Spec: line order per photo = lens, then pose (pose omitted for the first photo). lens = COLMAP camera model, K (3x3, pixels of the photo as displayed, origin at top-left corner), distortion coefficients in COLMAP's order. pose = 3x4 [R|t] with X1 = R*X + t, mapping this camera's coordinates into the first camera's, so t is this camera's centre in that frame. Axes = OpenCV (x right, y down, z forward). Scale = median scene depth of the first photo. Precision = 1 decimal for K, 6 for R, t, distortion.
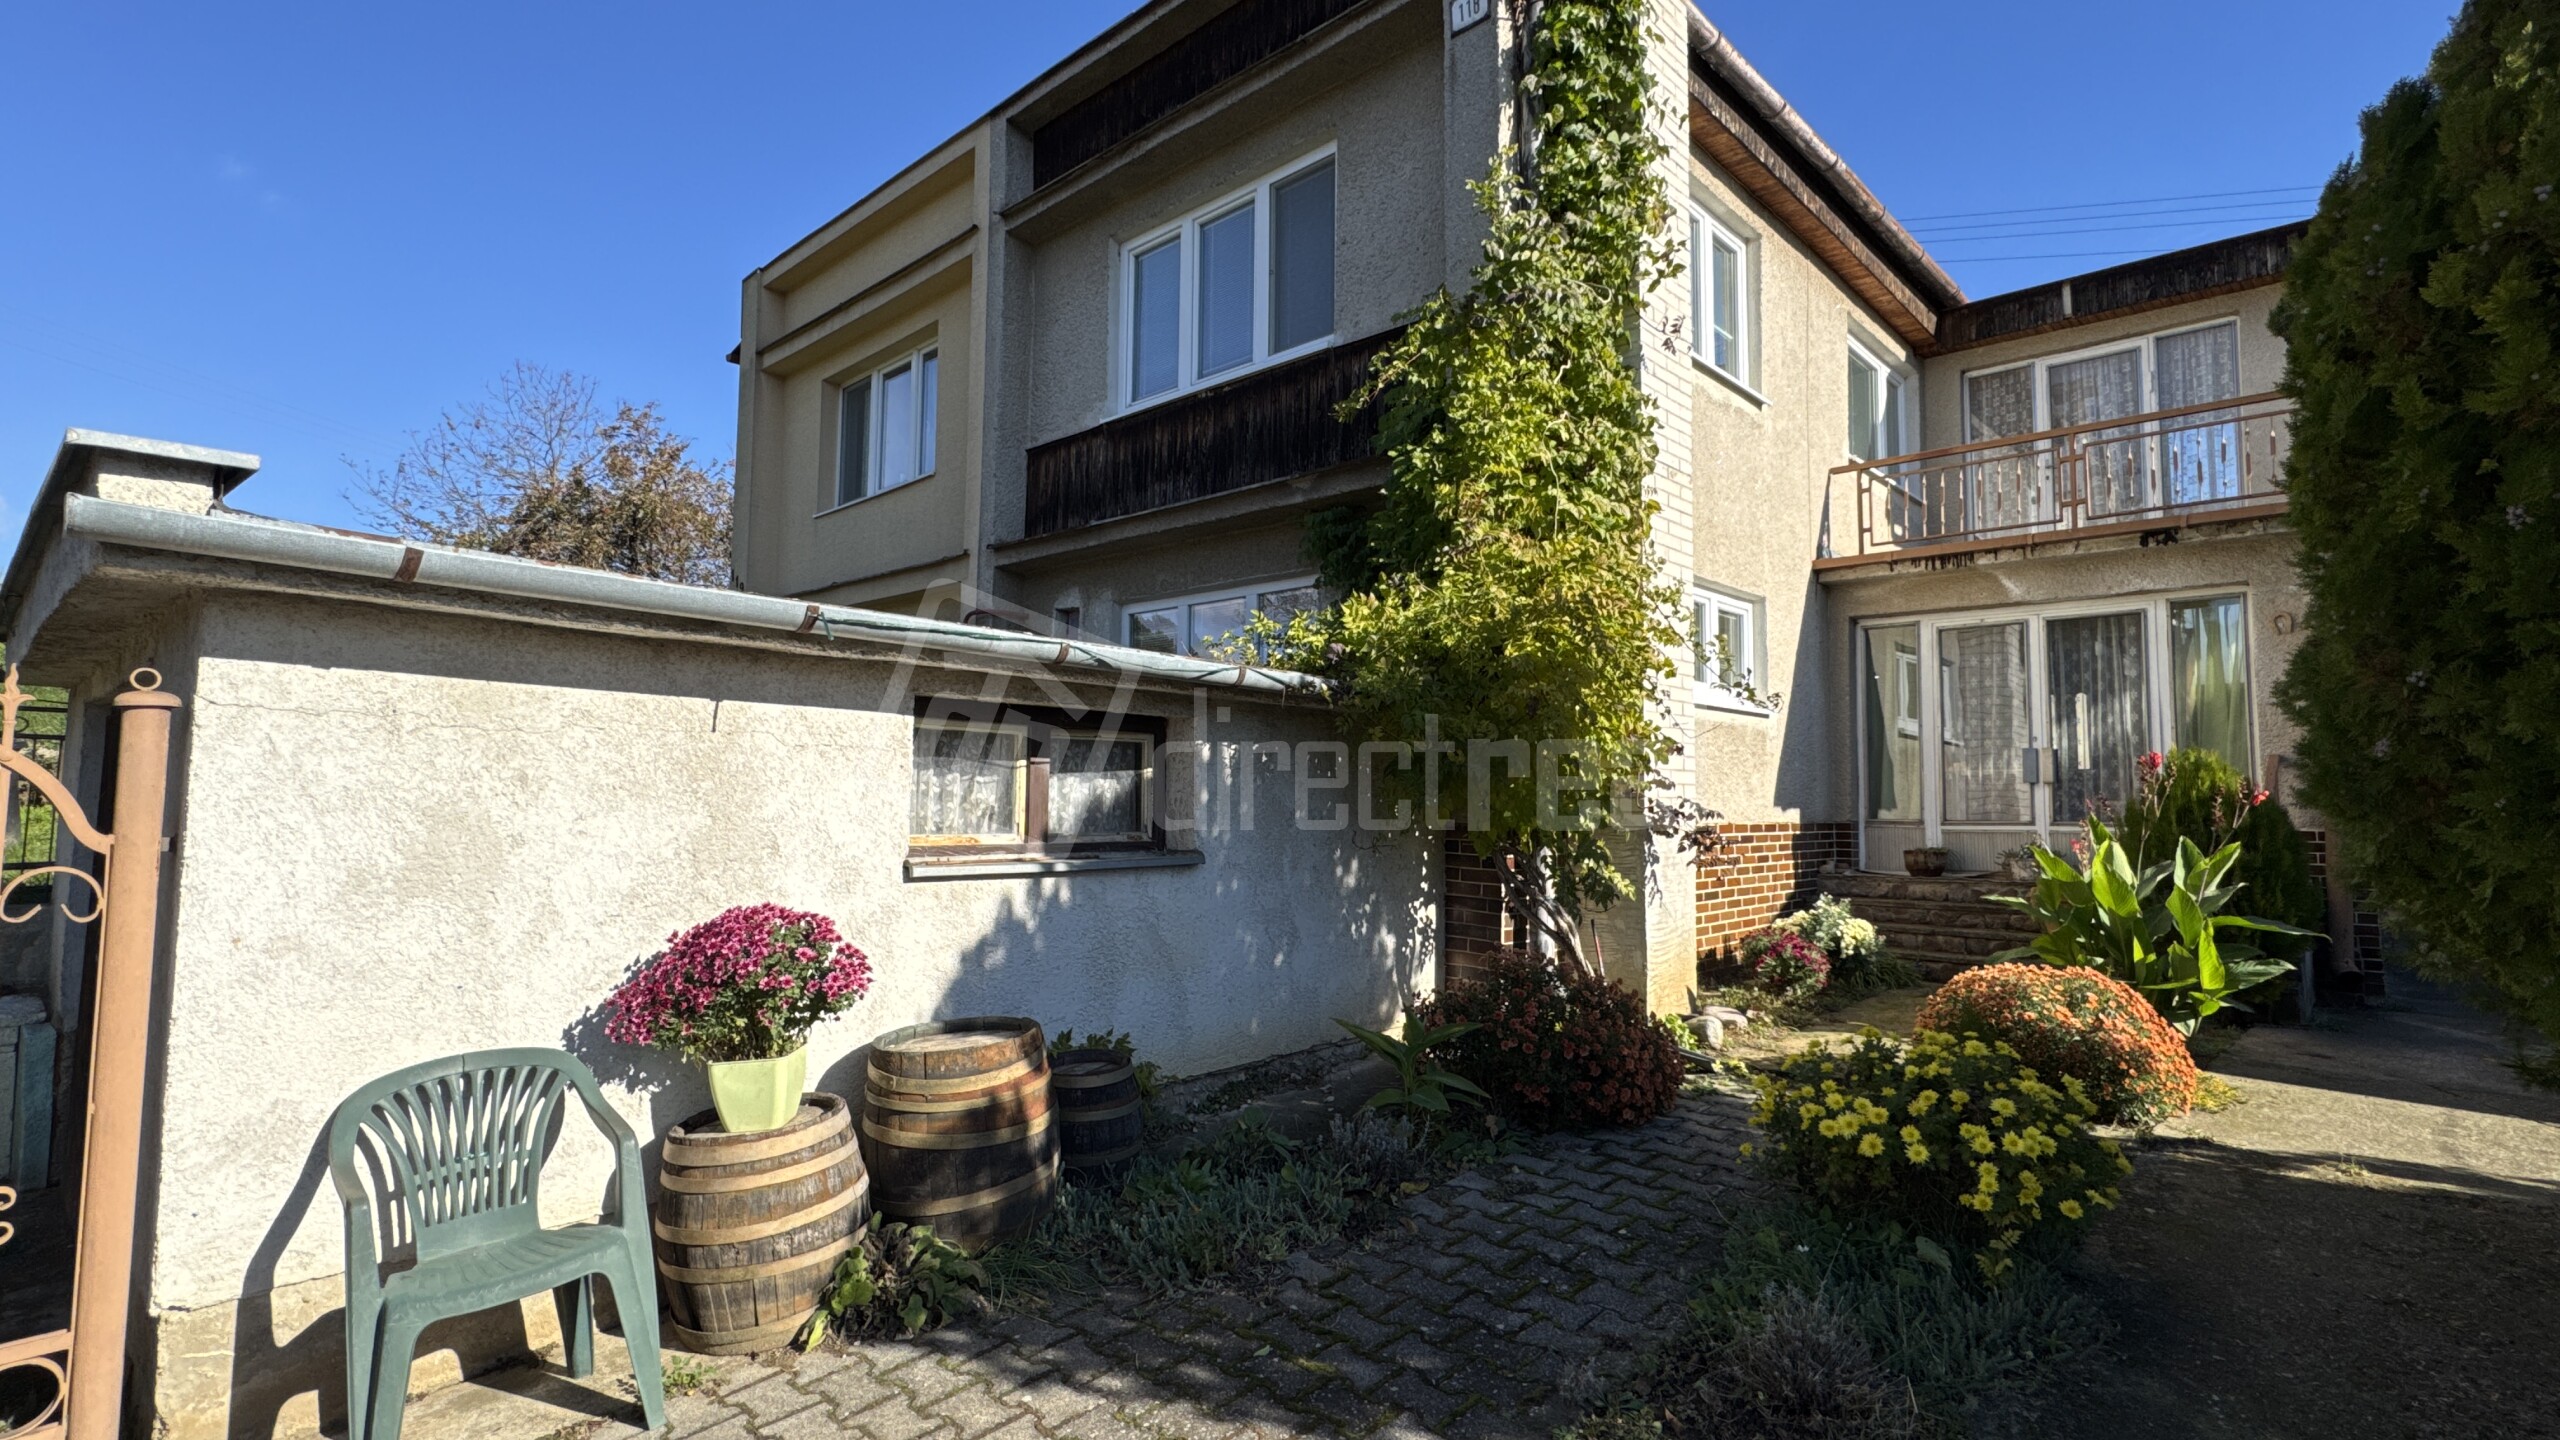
lens RADIAL K [[1176.2, 0, 1277.6], [0, 1176.2, 703.4], [0, 0, 1]] dist [-0.003232, -0.000137]
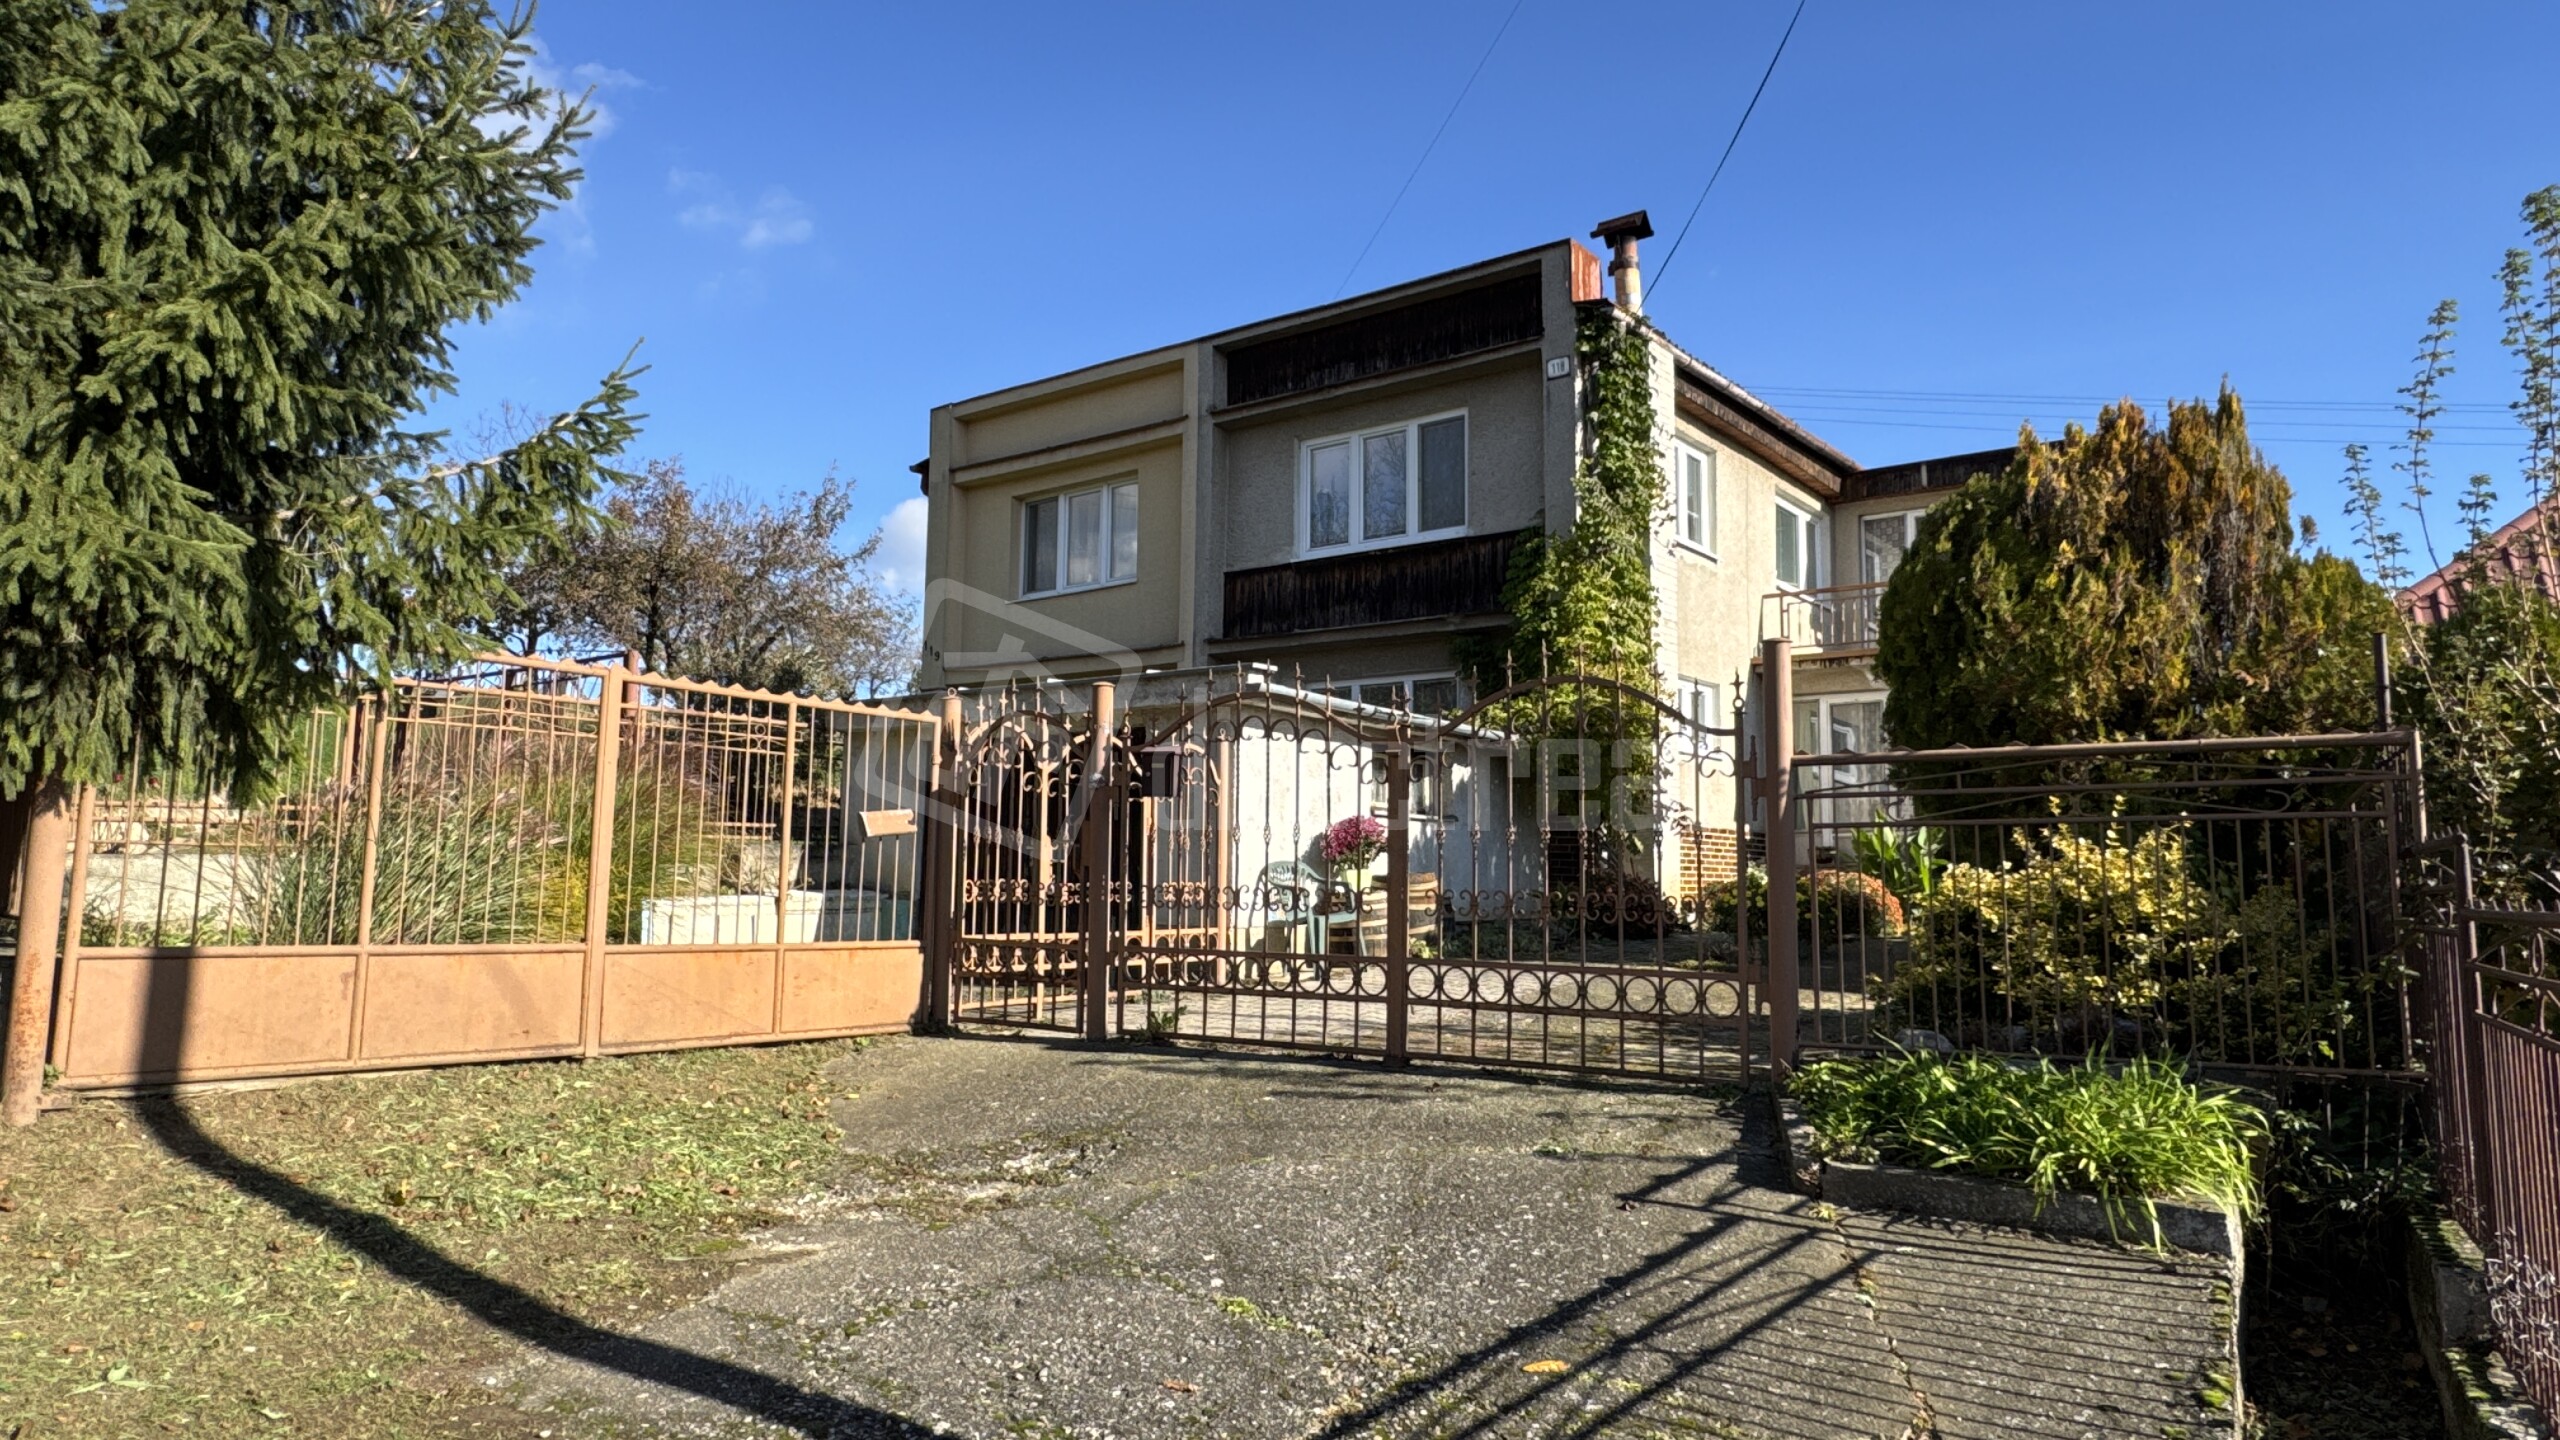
lens RADIAL K [[1589.3, 0, 1285.1], [0, 1589.3, 726.9], [0, 0, 1]] dist [0.001786, -0.000209]
pose [[0.993623, 0.010018, 0.112305, -0.400347], [-0.006636, 0.999514, -0.030442, 0.033671], [-0.112556, 0.029503, 0.993207, -1.045483]]
